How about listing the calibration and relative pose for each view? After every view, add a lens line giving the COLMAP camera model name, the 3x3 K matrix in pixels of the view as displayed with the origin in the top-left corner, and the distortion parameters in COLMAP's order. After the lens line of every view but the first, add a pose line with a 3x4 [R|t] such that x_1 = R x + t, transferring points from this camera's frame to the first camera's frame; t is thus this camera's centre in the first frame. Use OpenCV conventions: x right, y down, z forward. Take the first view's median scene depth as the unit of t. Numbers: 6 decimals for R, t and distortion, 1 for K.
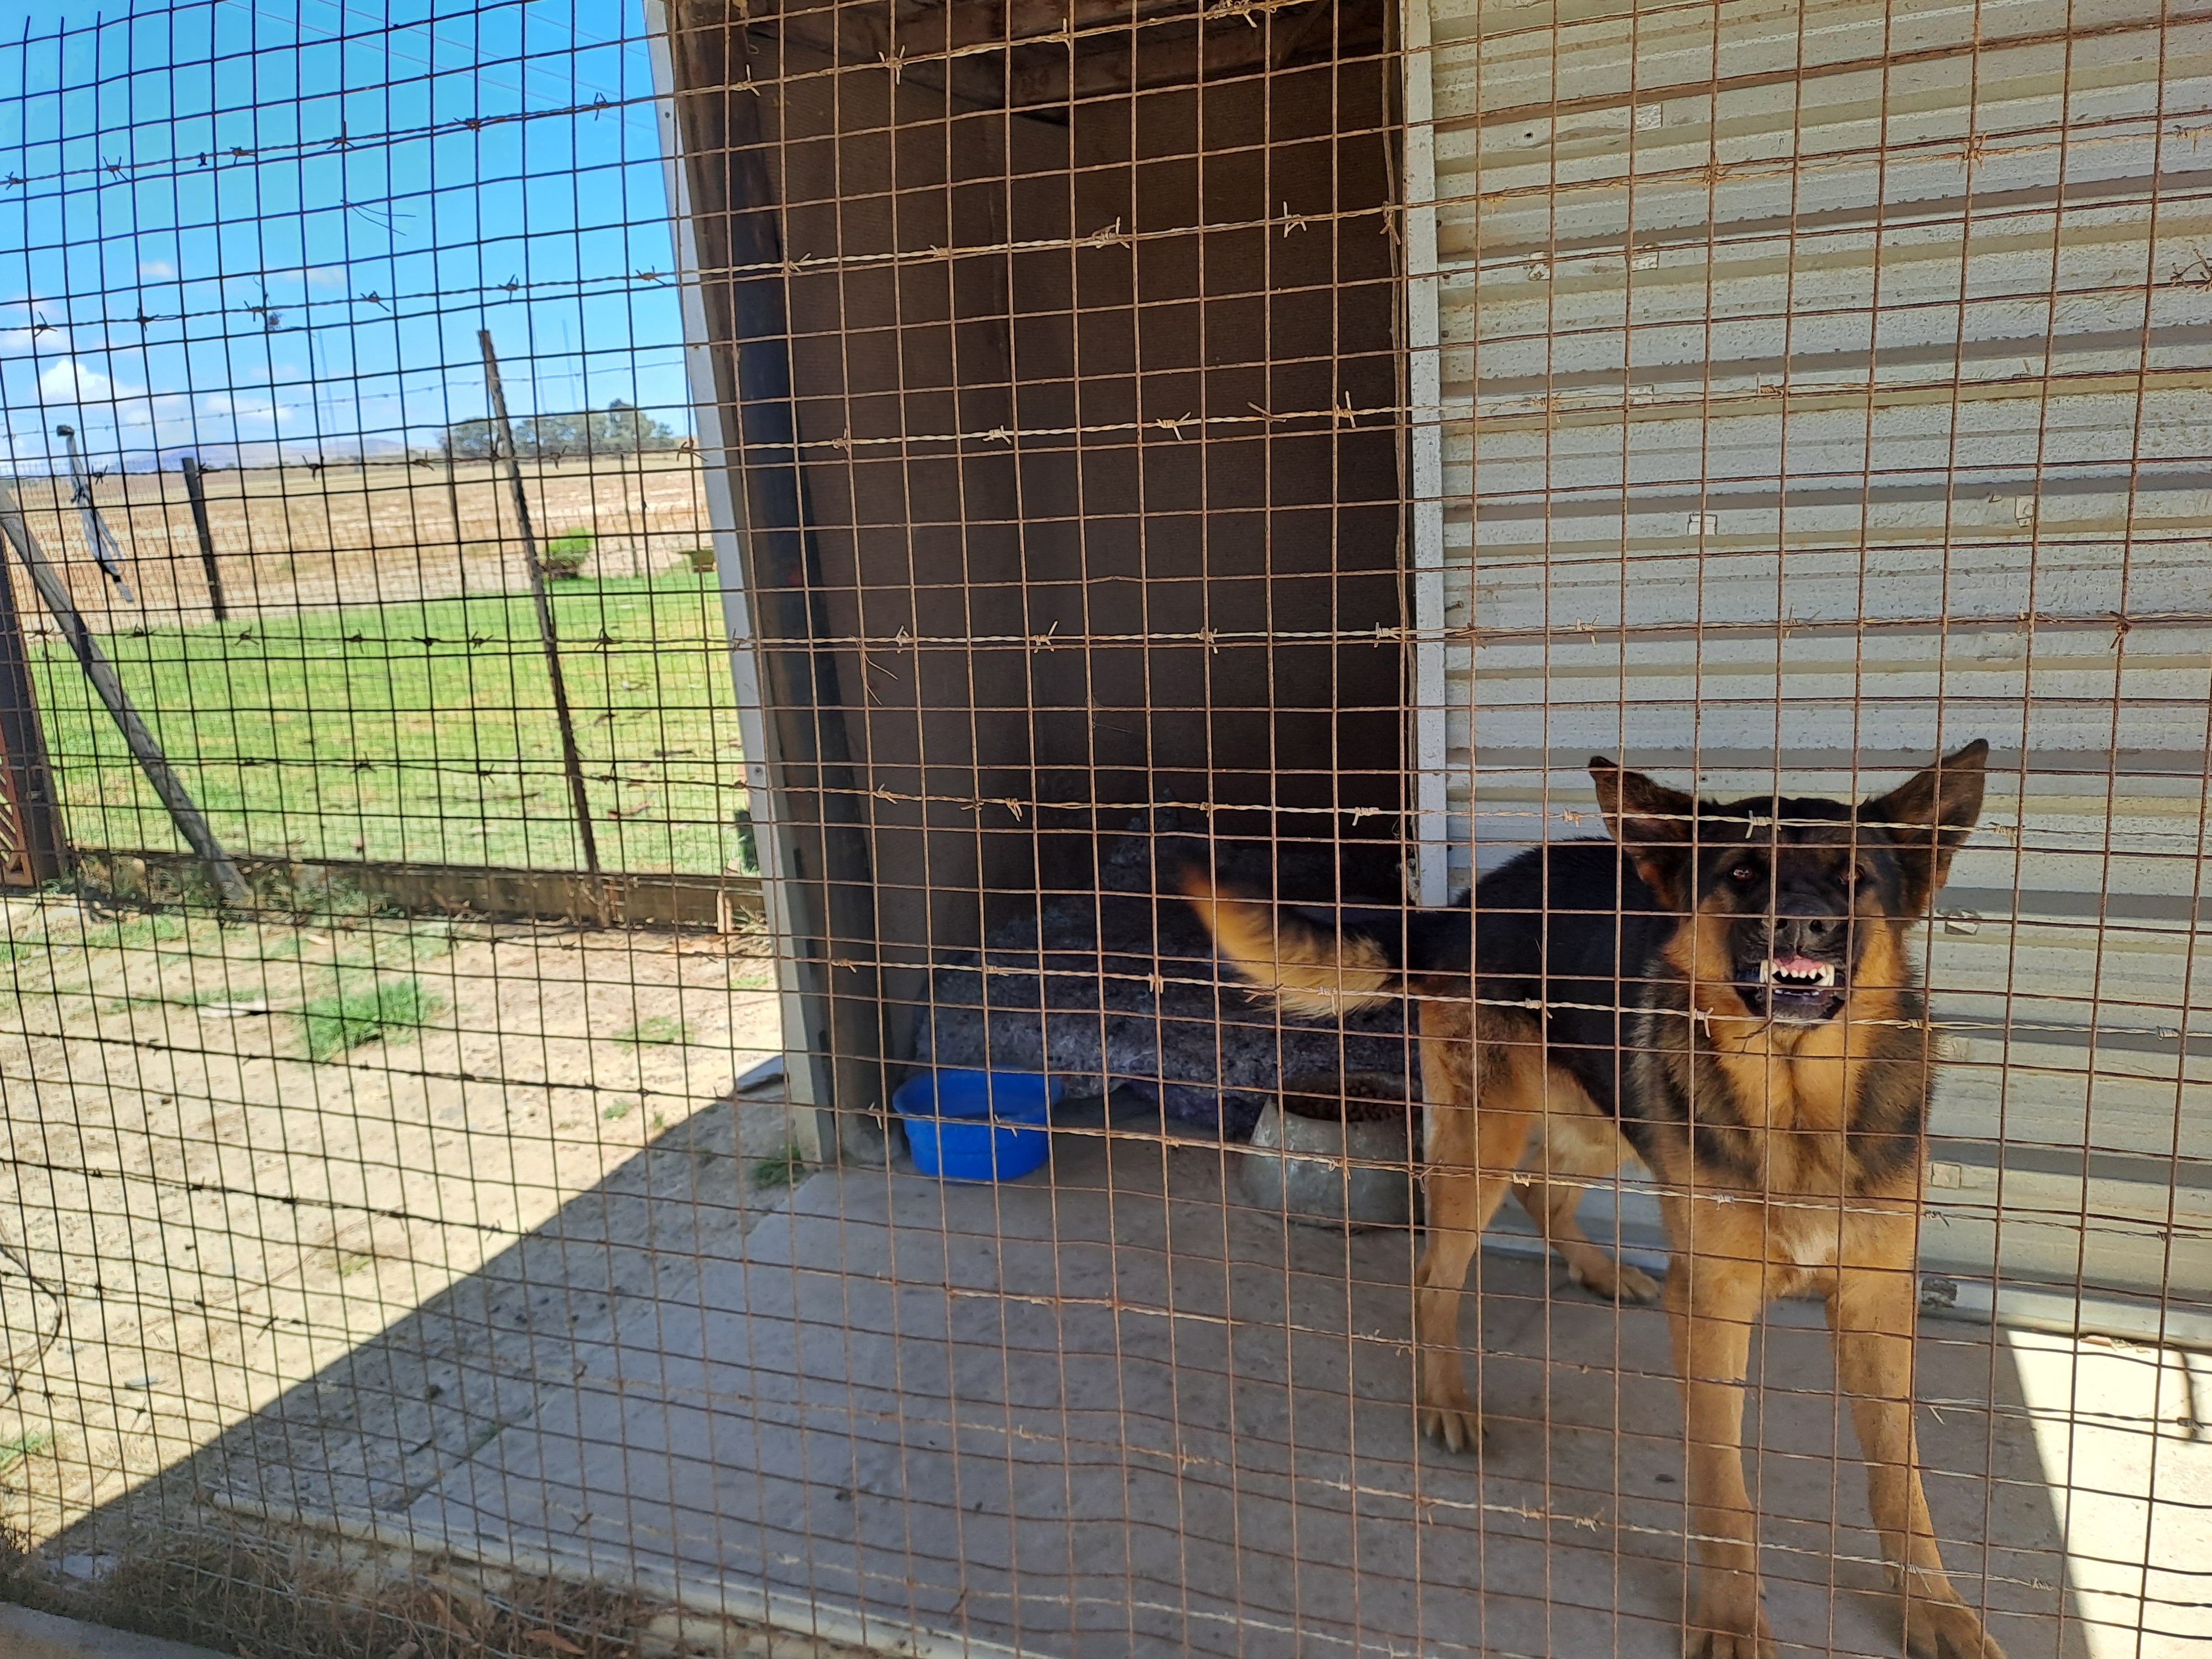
lens RADIAL K [[1707.5, 0, 1087.8], [0, 1707.5, 813.7], [0, 0, 1]] dist [0.006968, 0.023158]
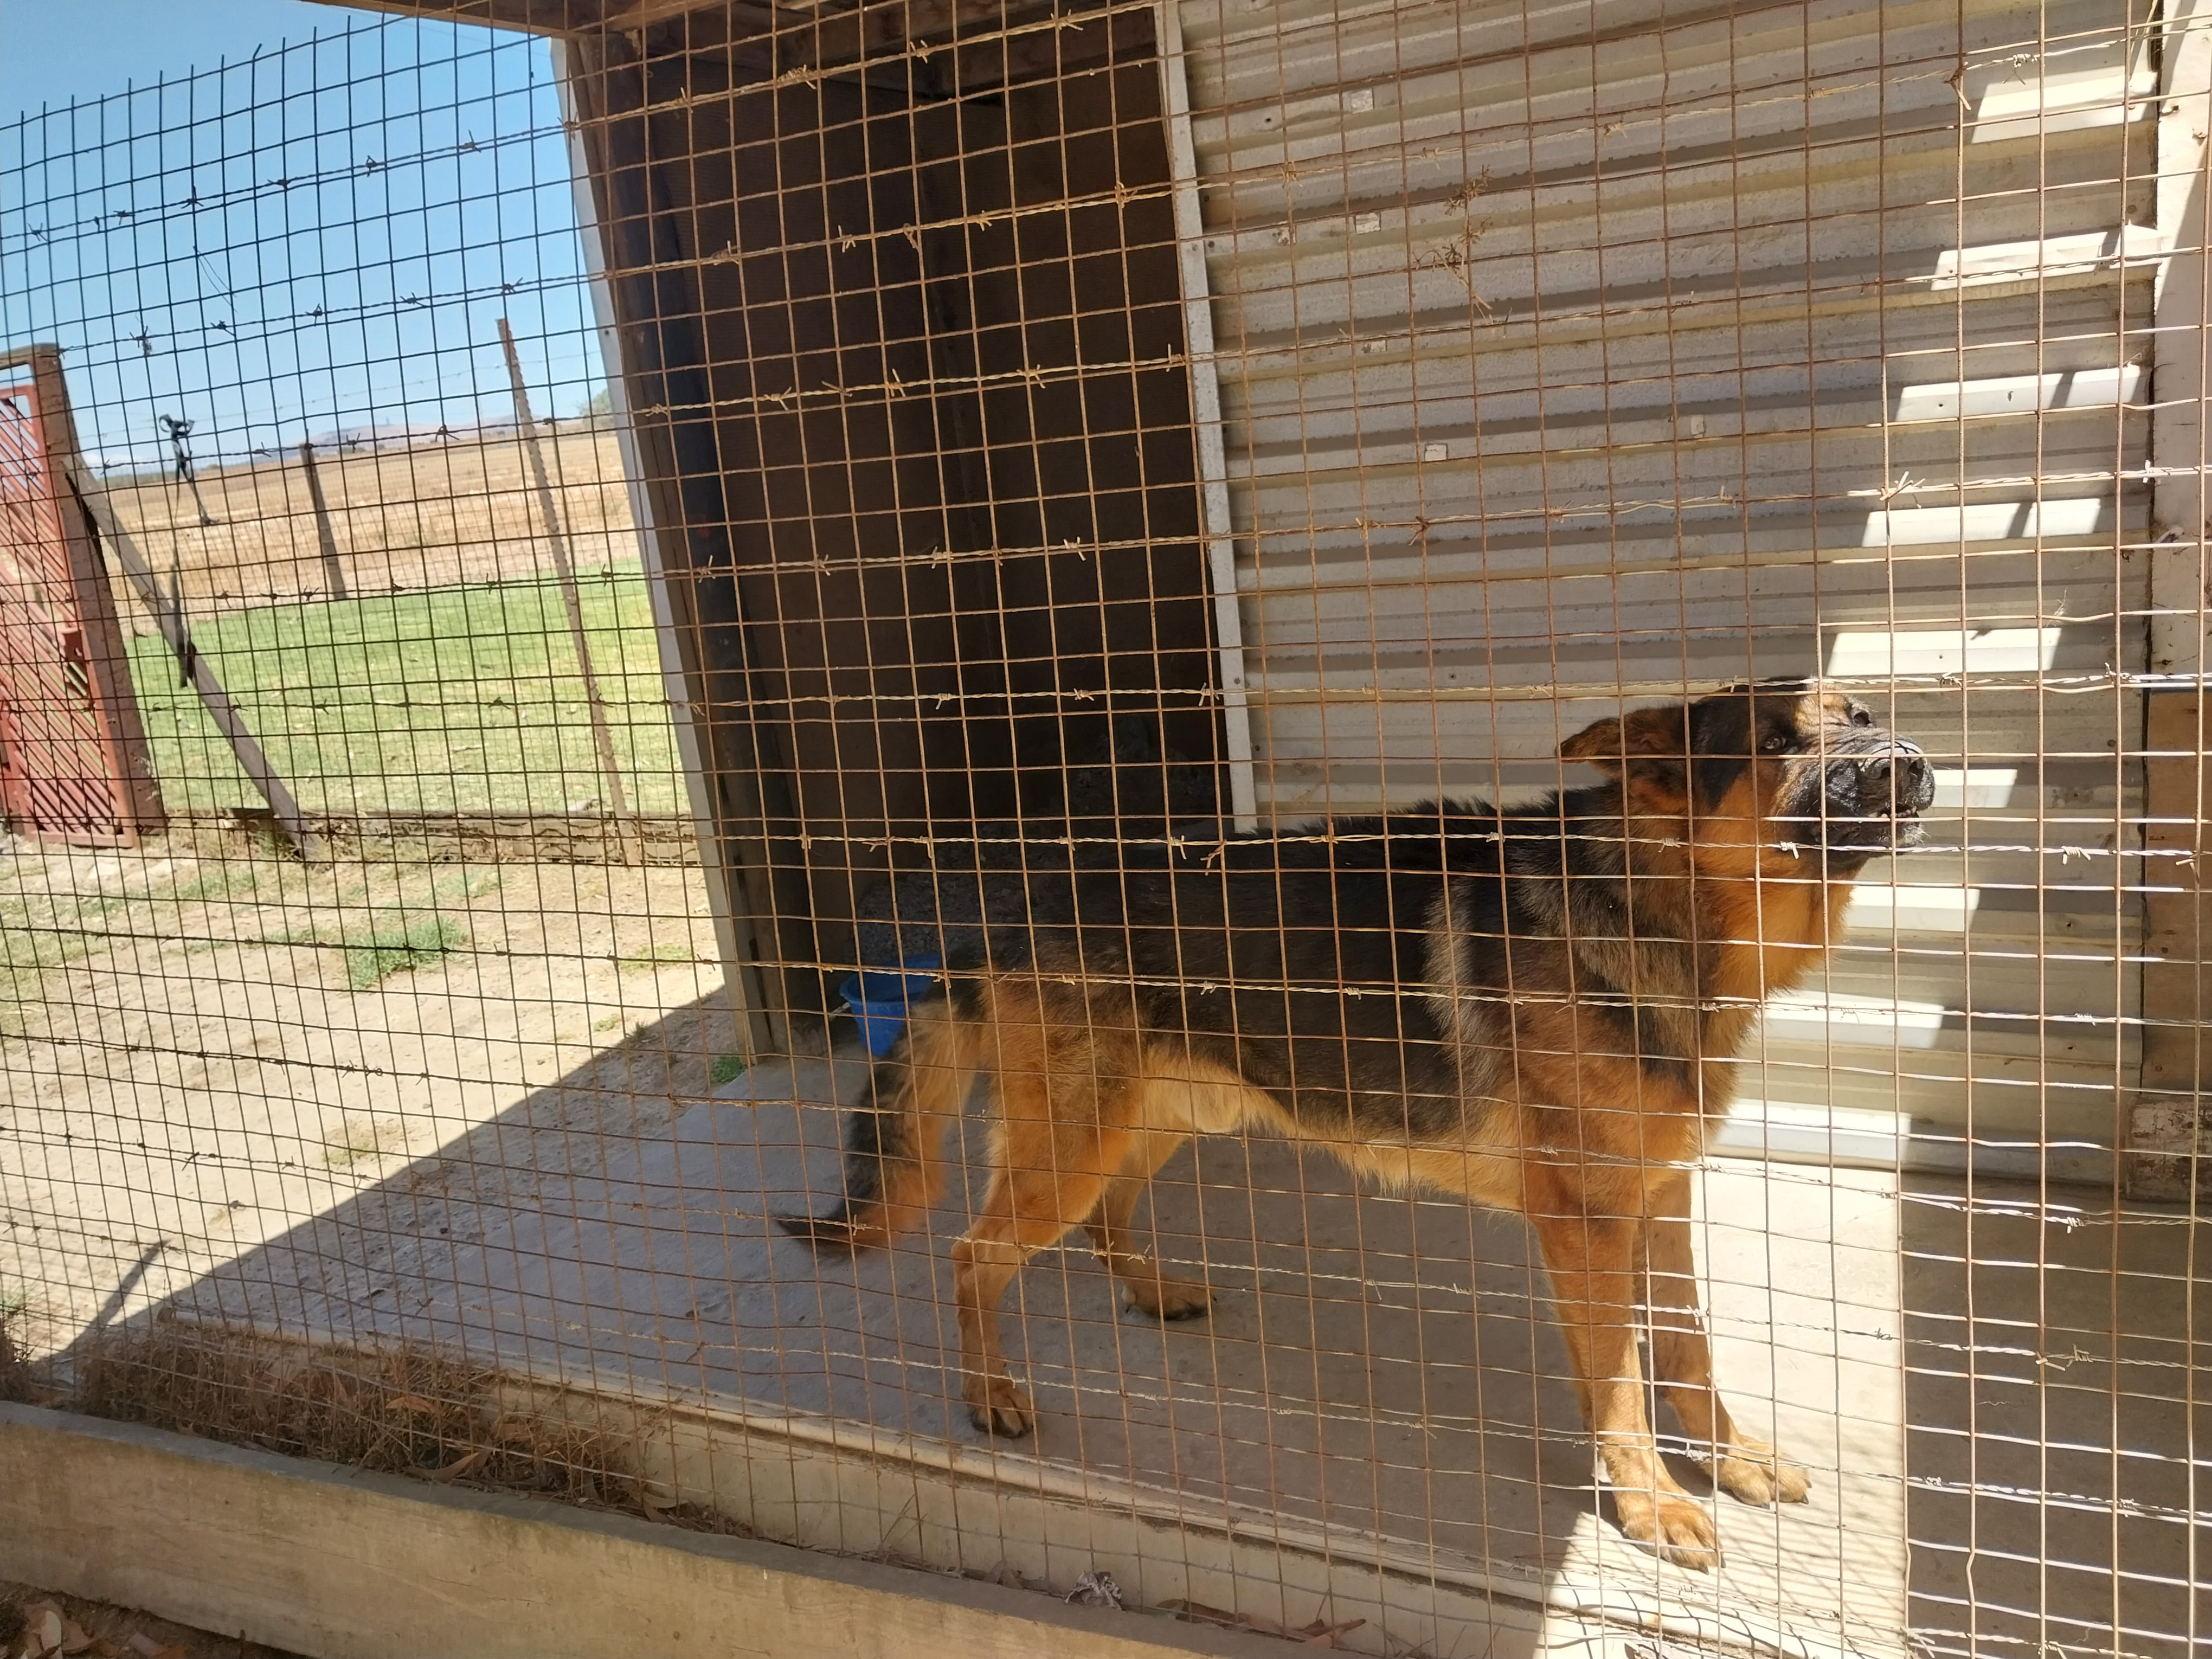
lens RADIAL K [[1744.6, 0, 1105.9], [0, 1744.6, 755.2], [0, 0, 1]] dist [0.017239, -0.017808]
pose [[0.996411, -0.030885, -0.078811, 0.290751], [0.030198, 0.999495, -0.009890, 0.043067], [0.079076, 0.007474, 0.996841, -0.209199]]
